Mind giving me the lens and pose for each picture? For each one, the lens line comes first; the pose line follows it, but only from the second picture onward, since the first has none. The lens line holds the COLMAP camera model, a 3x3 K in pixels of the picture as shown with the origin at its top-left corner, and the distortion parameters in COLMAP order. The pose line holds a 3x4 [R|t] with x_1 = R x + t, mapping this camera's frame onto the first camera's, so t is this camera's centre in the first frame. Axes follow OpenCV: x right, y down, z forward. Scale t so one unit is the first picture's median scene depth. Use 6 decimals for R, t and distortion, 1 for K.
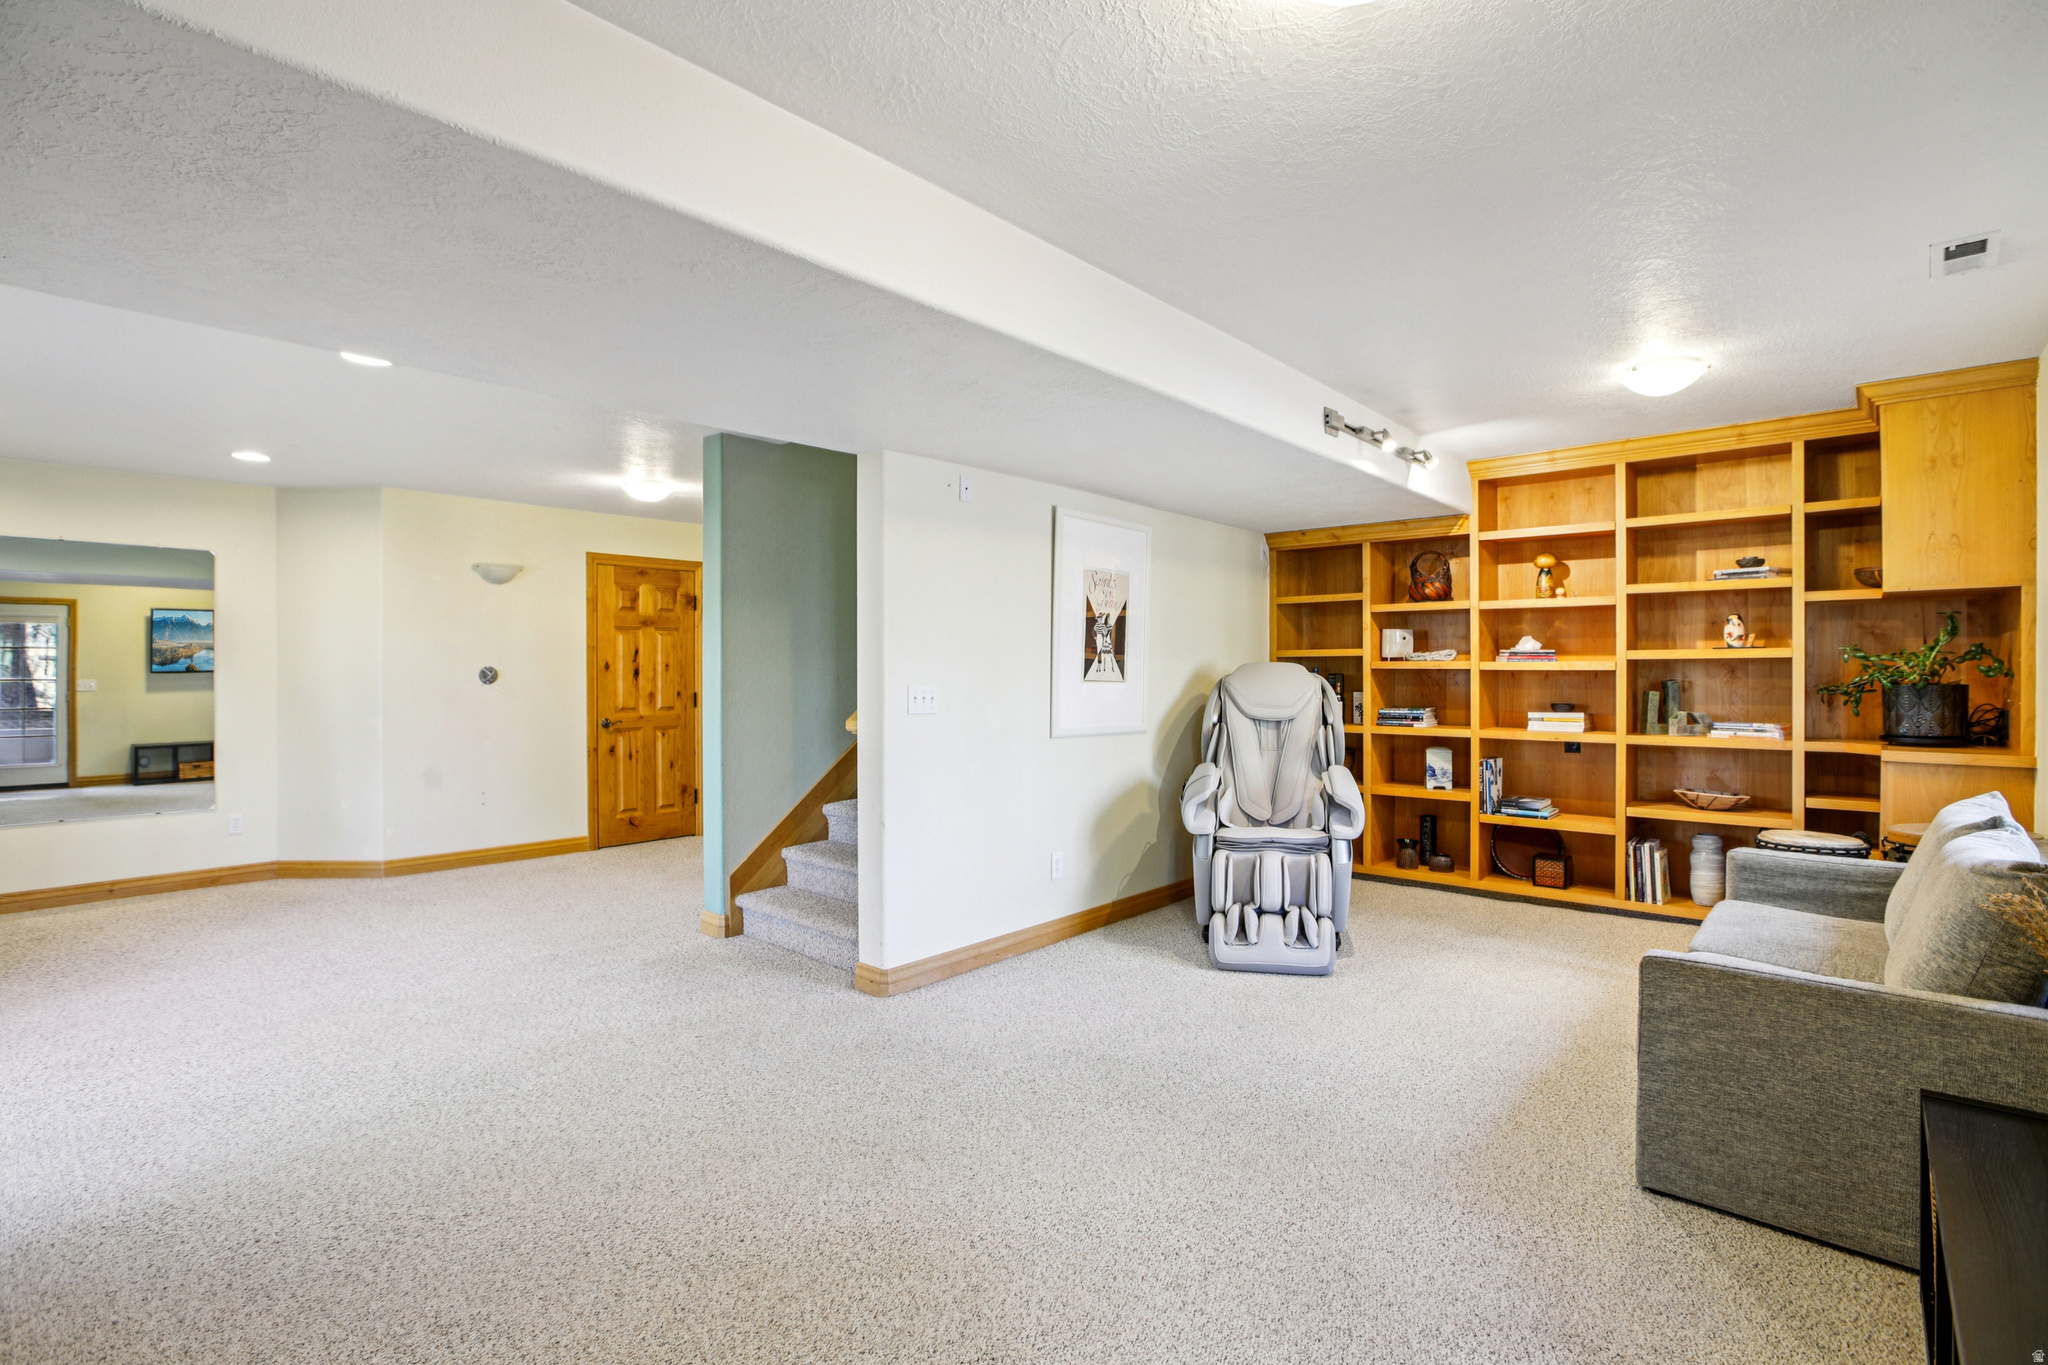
lens RADIAL K [[970.8, 0, 1024.0], [0, 970.8, 682.5], [0, 0, 1]] dist [-0.054899, 0.023460]
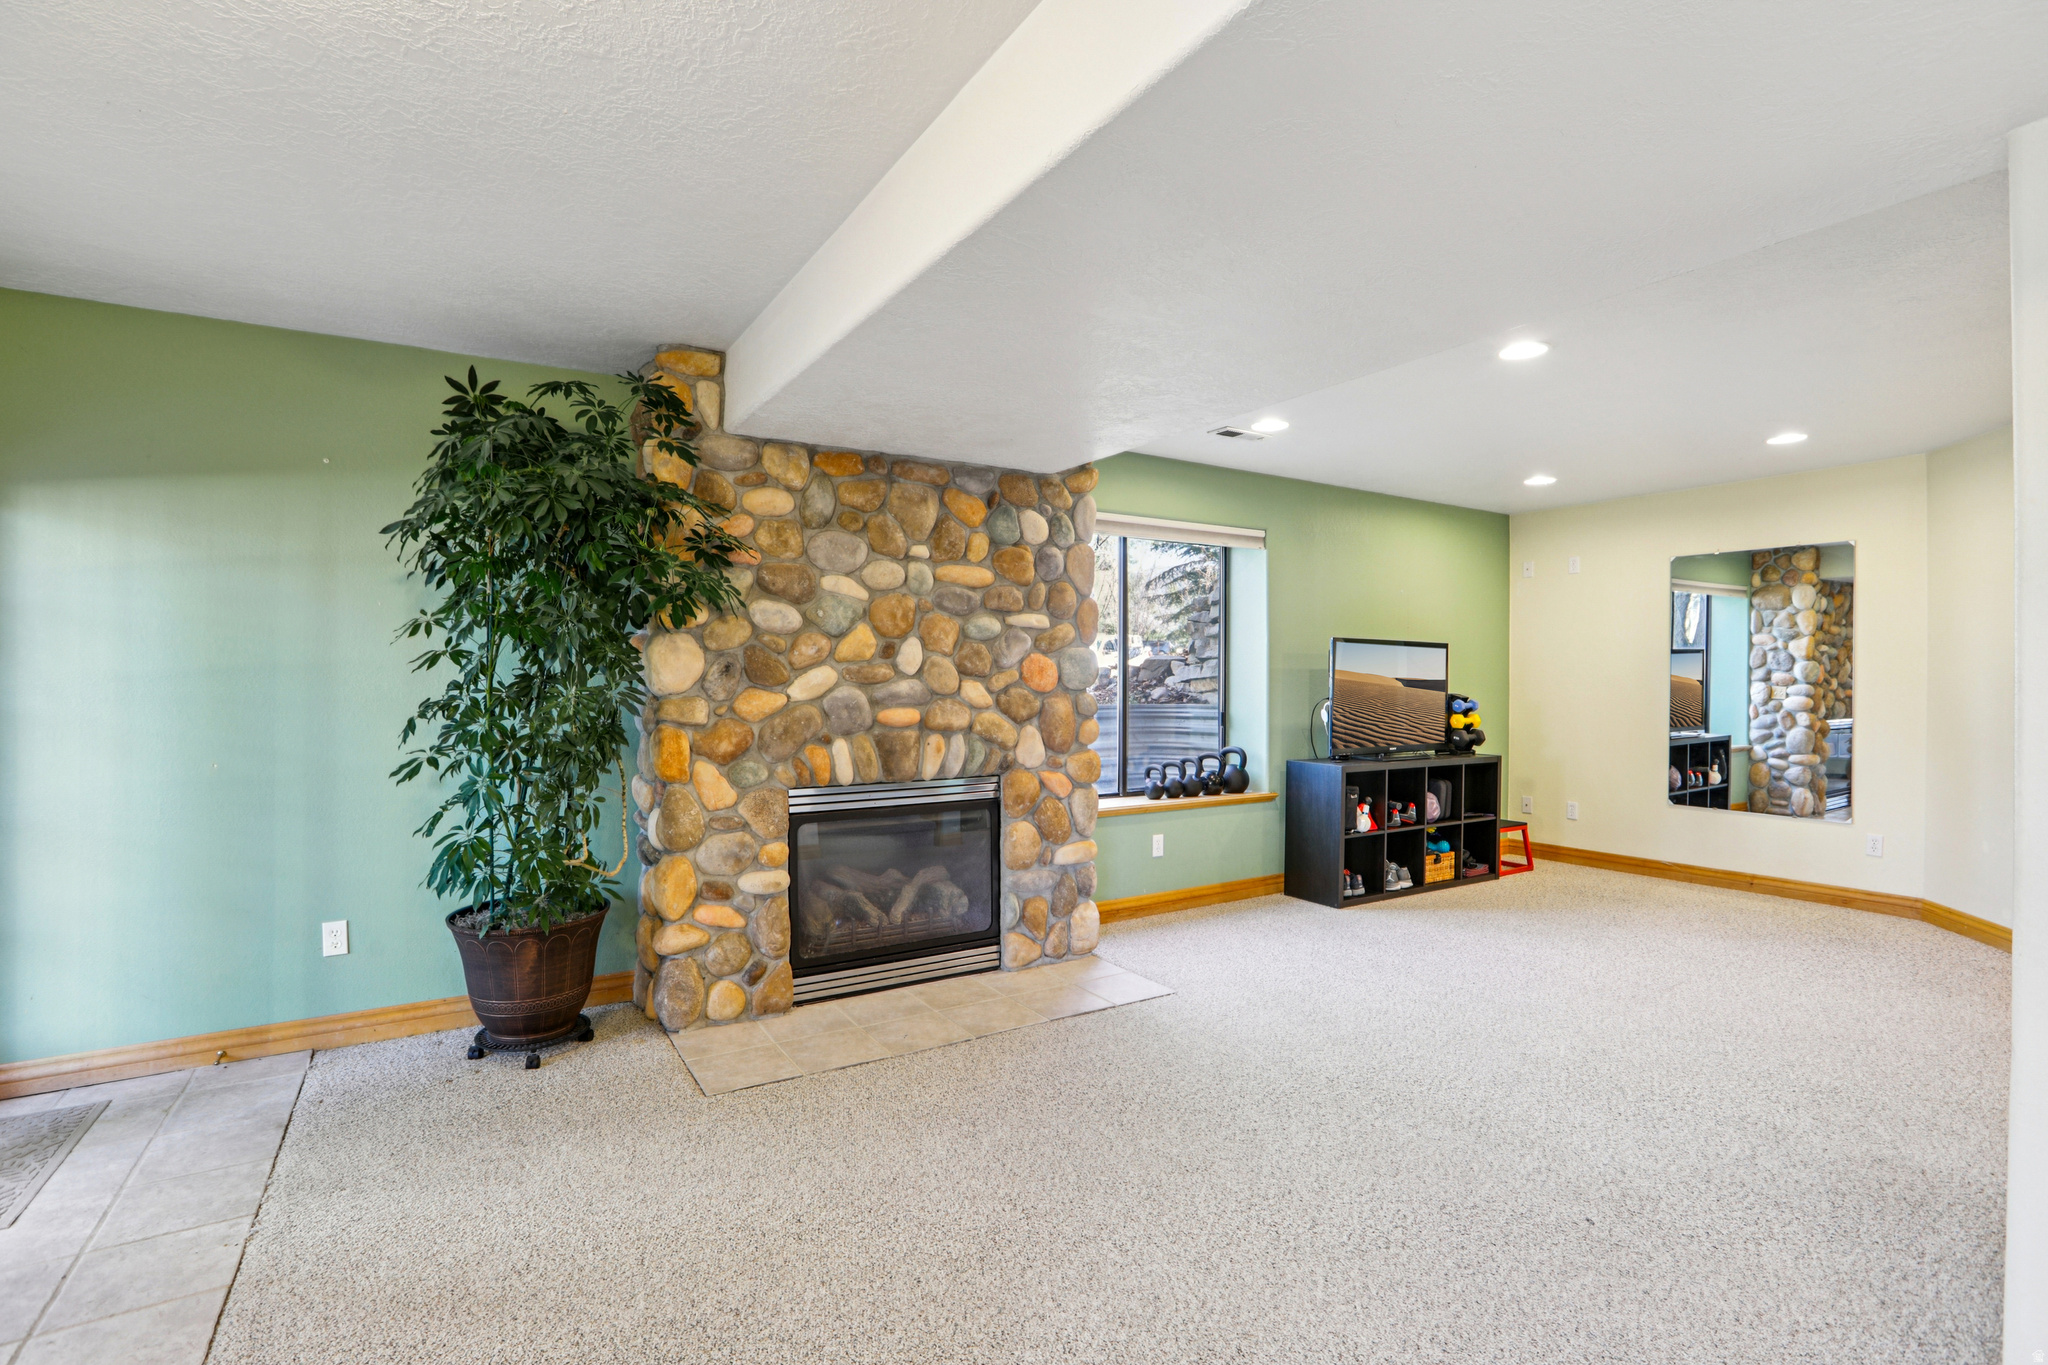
lens RADIAL K [[954.3, 0, 1024.0], [0, 954.3, 682.5], [0, 0, 1]] dist [-0.001717, -0.000260]
pose [[-0.287947, 0.008070, -0.957612, 0.282188], [-0.003593, 0.999948, 0.009507, -0.008612], [0.957639, 0.006178, -0.287904, 0.558061]]
